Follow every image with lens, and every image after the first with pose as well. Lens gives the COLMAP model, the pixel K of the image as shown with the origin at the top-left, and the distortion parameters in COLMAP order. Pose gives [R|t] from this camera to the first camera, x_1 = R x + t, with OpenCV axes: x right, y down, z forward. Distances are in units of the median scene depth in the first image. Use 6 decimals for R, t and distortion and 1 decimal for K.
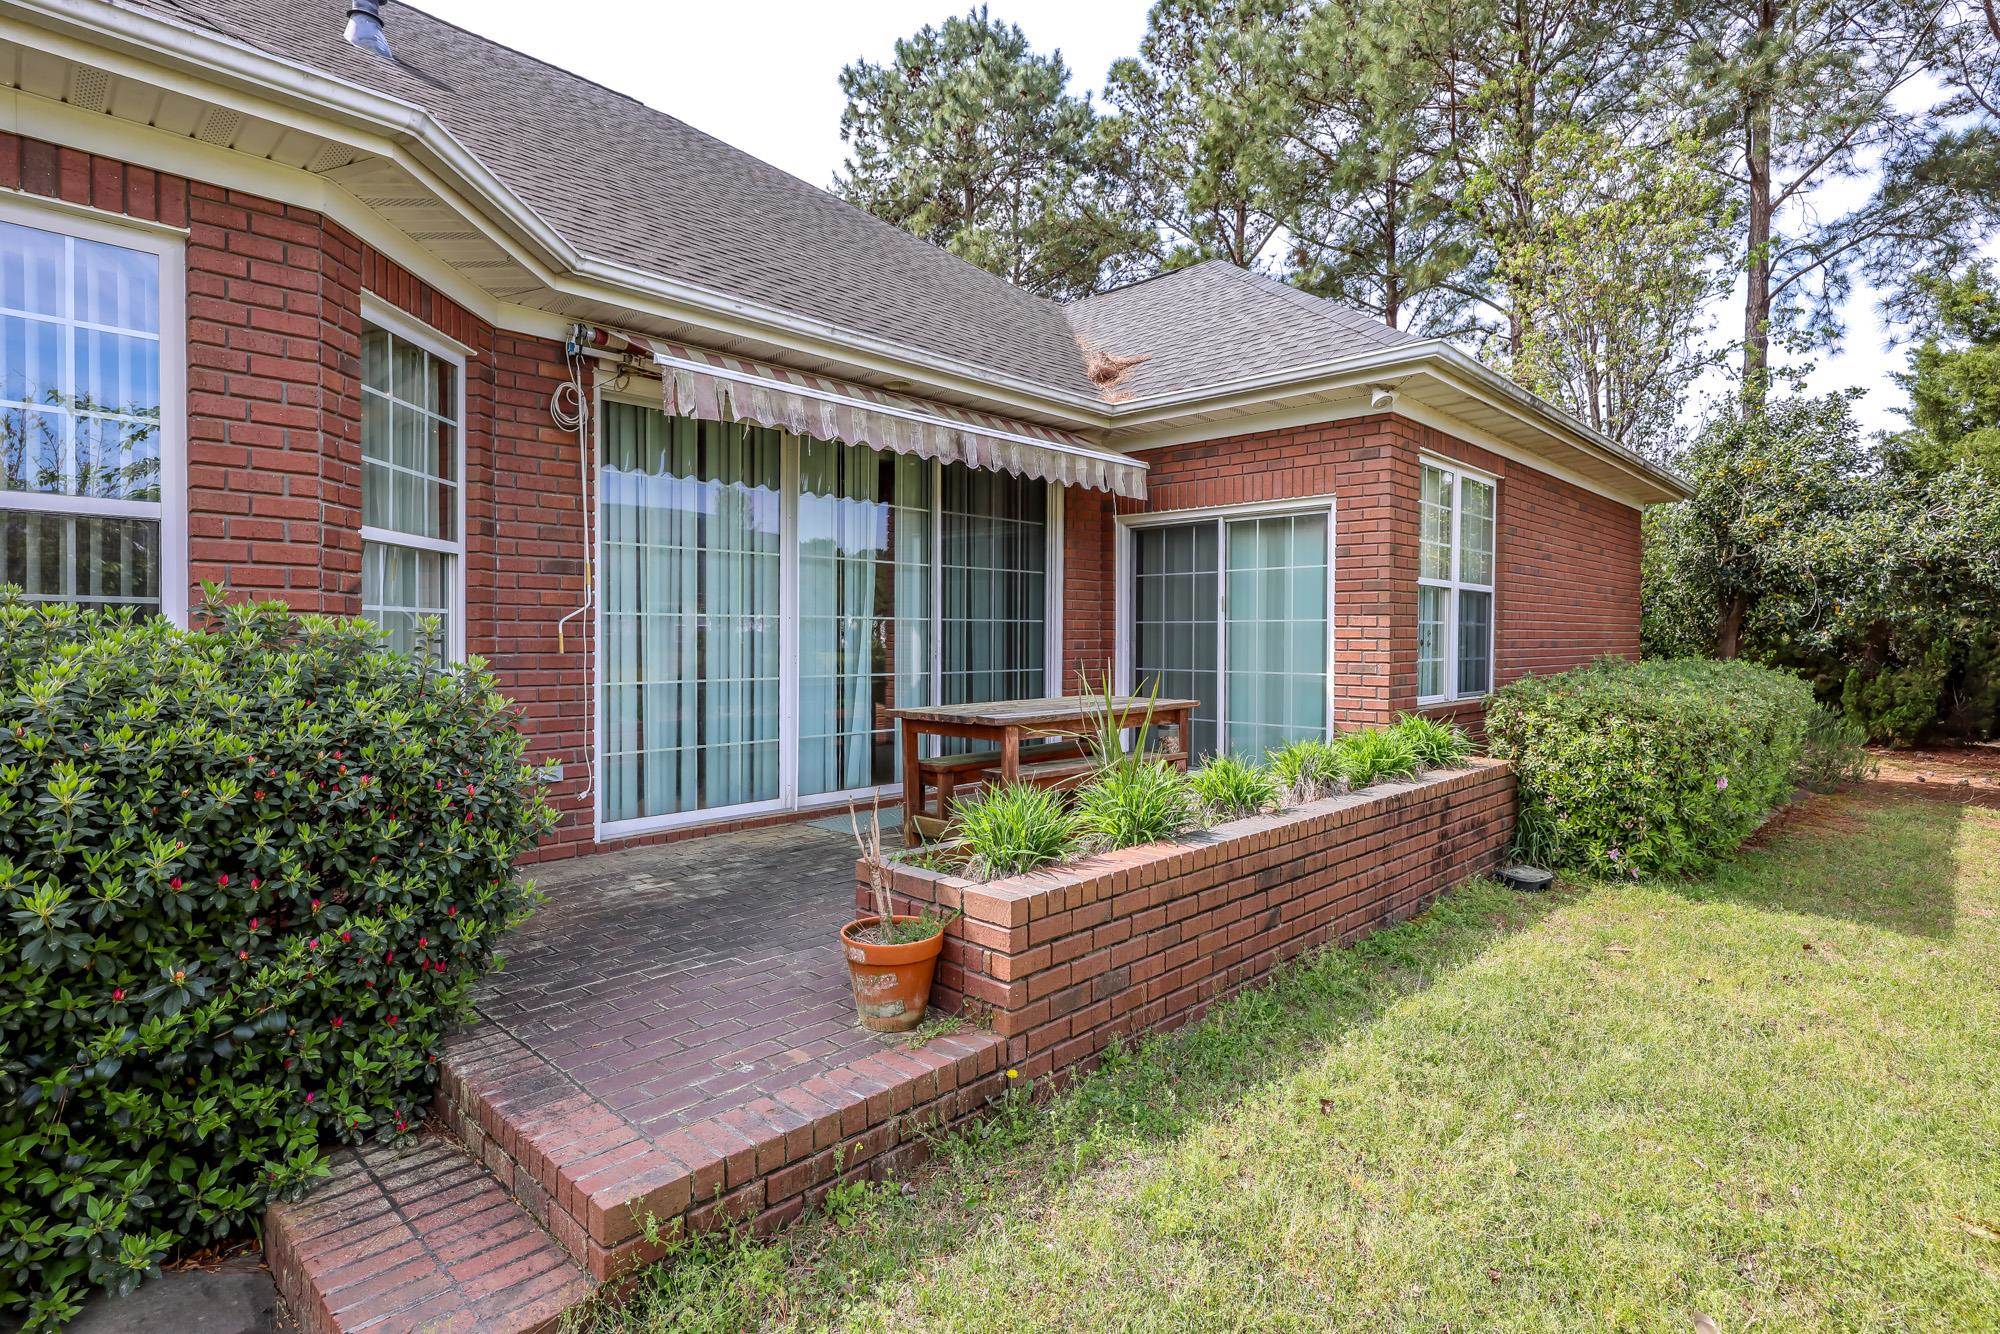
lens RADIAL K [[991.4, 0, 1000.0], [0, 991.4, 667.0], [0, 0, 1]] dist [0.000476, -0.000052]
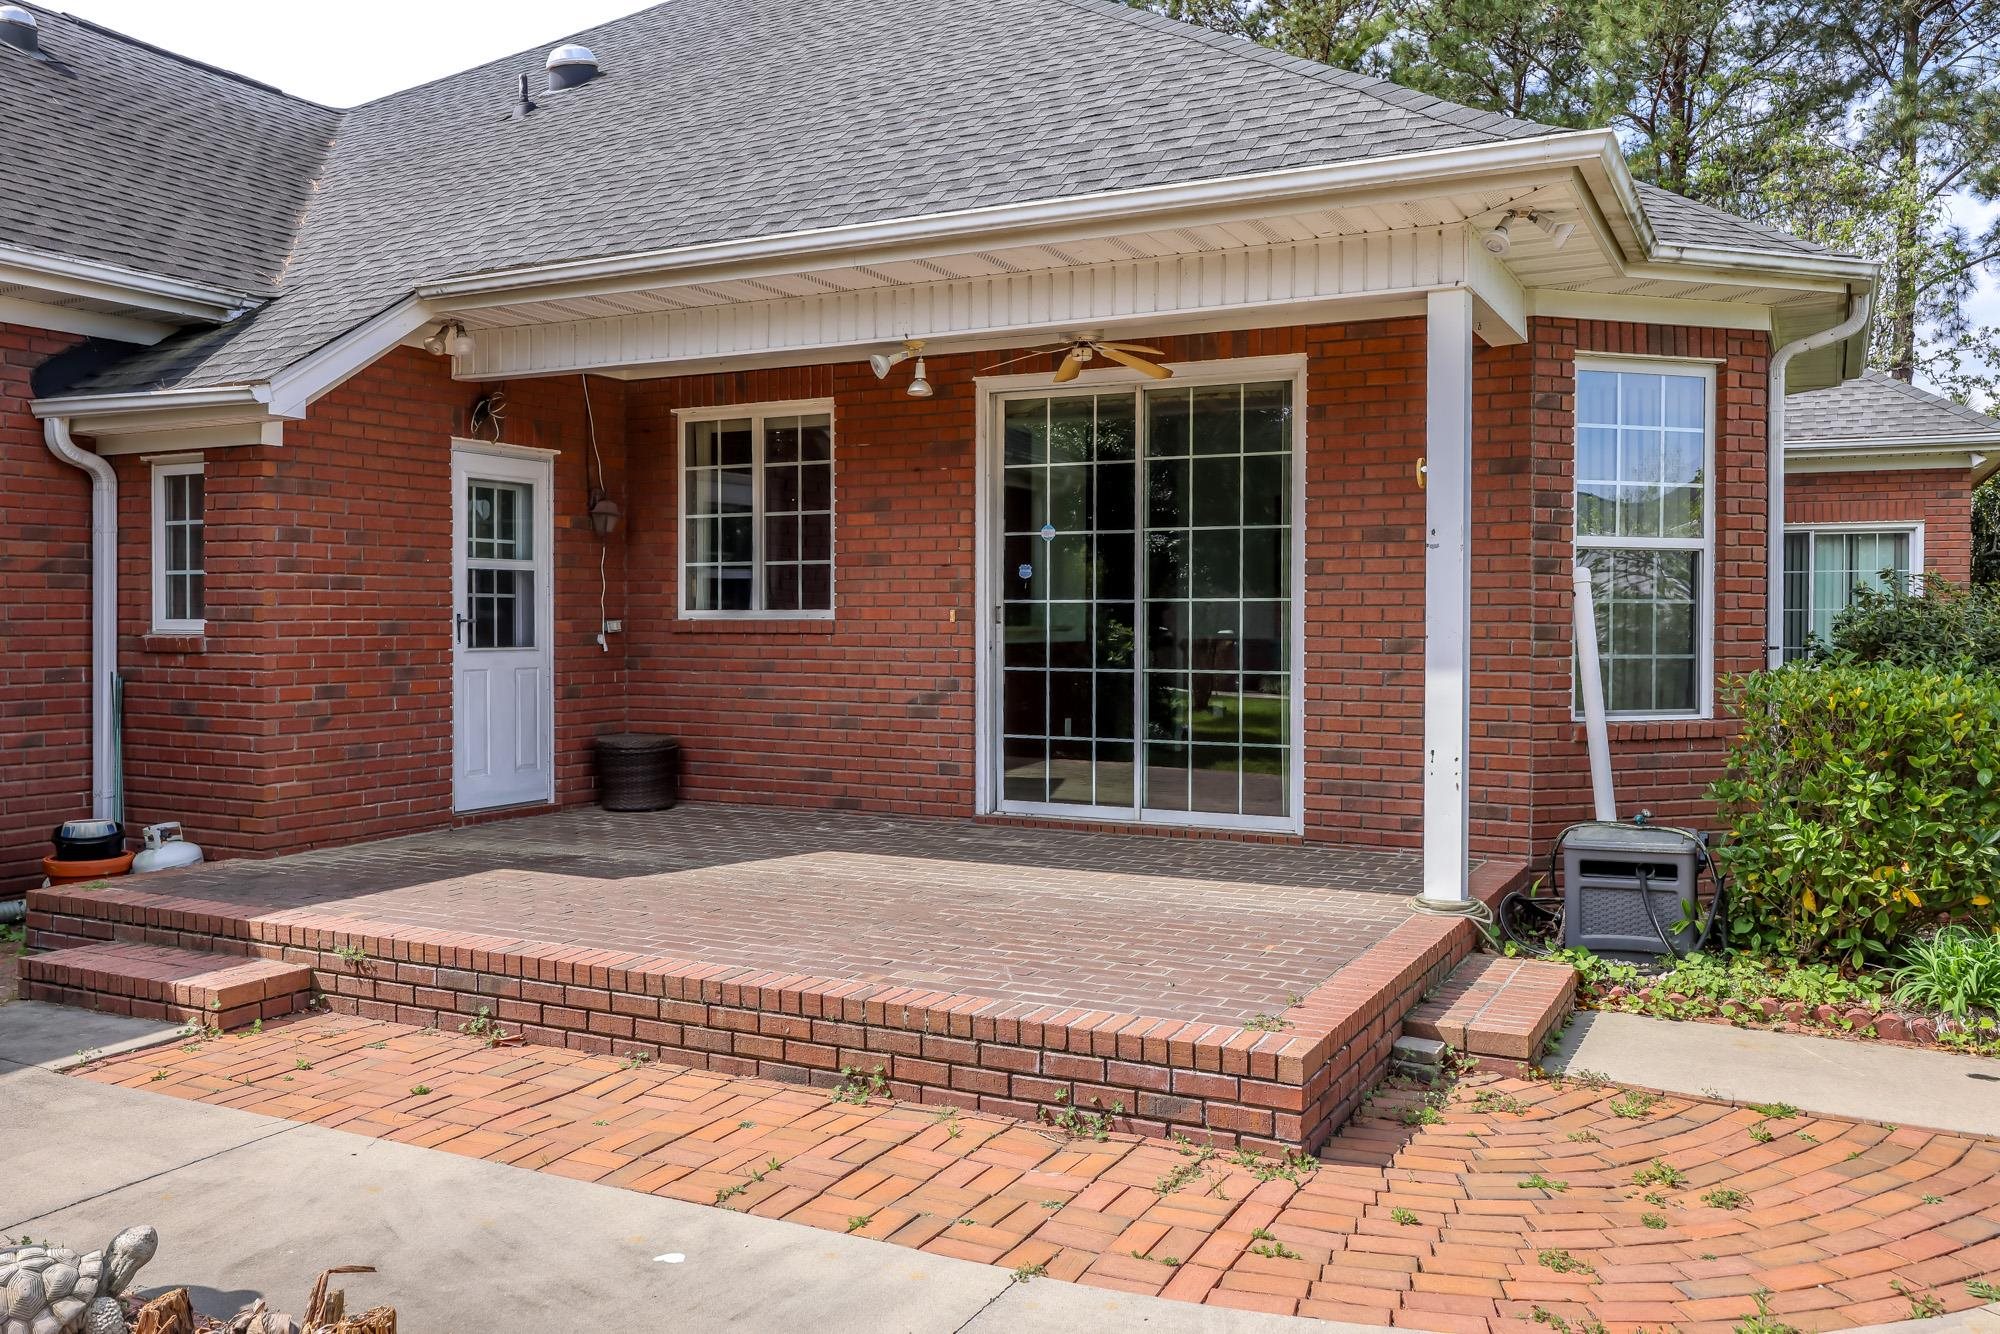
lens RADIAL K [[1599.6, 0, 998.3], [0, 1599.6, 662.2], [0, 0, 1]] dist [0.002859, -0.001731]
pose [[0.955962, -0.010087, 0.293318, -1.041029], [0.010646, 0.999943, -0.000308, 0.009152], [-0.293298, 0.003416, 0.956015, -0.518323]]
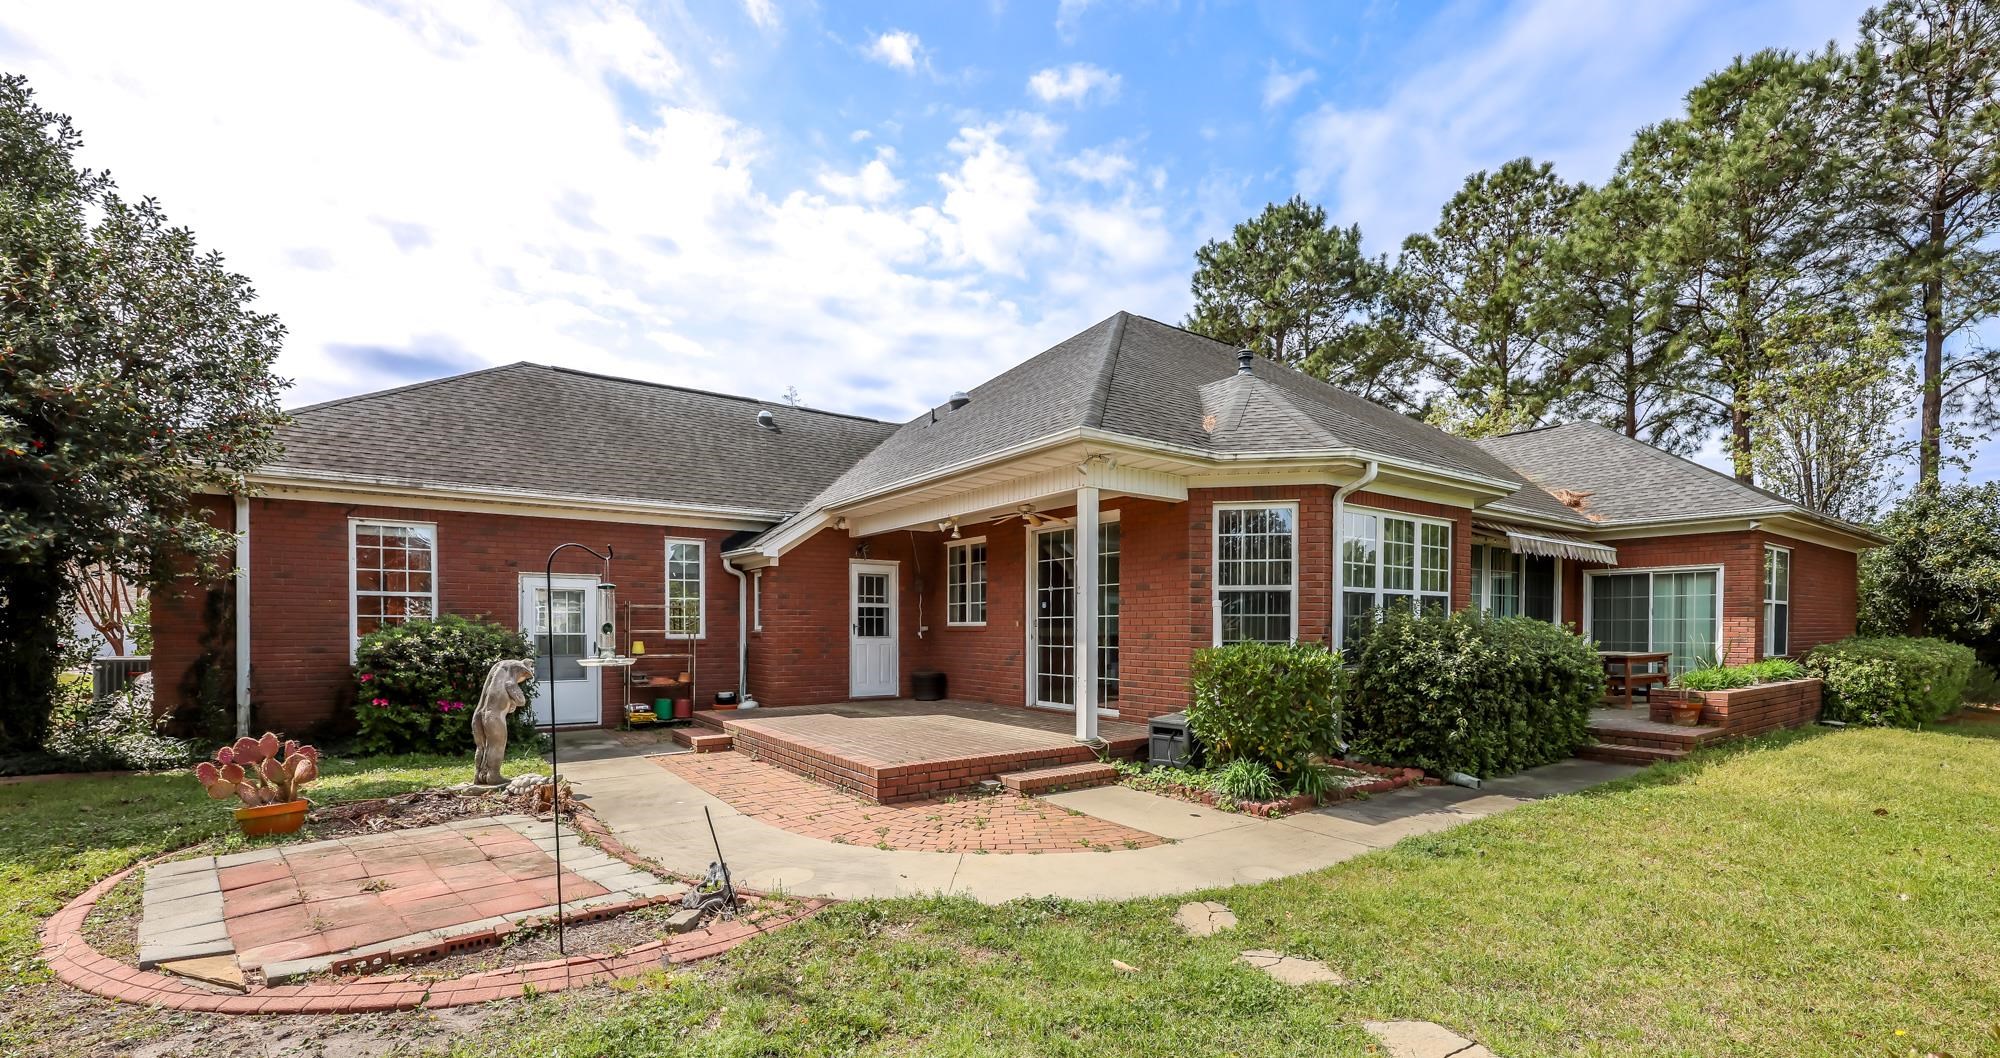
lens RADIAL K [[827.6, 0, 1002.2], [0, 827.6, 650.1], [0, 0, 1]] dist [-0.000519, 0.000058]
pose [[0.983253, 0.001323, -0.182239, -0.617853], [-0.002153, 0.999988, -0.004357, 0.023600], [0.182231, 0.004676, 0.983245, -0.765950]]
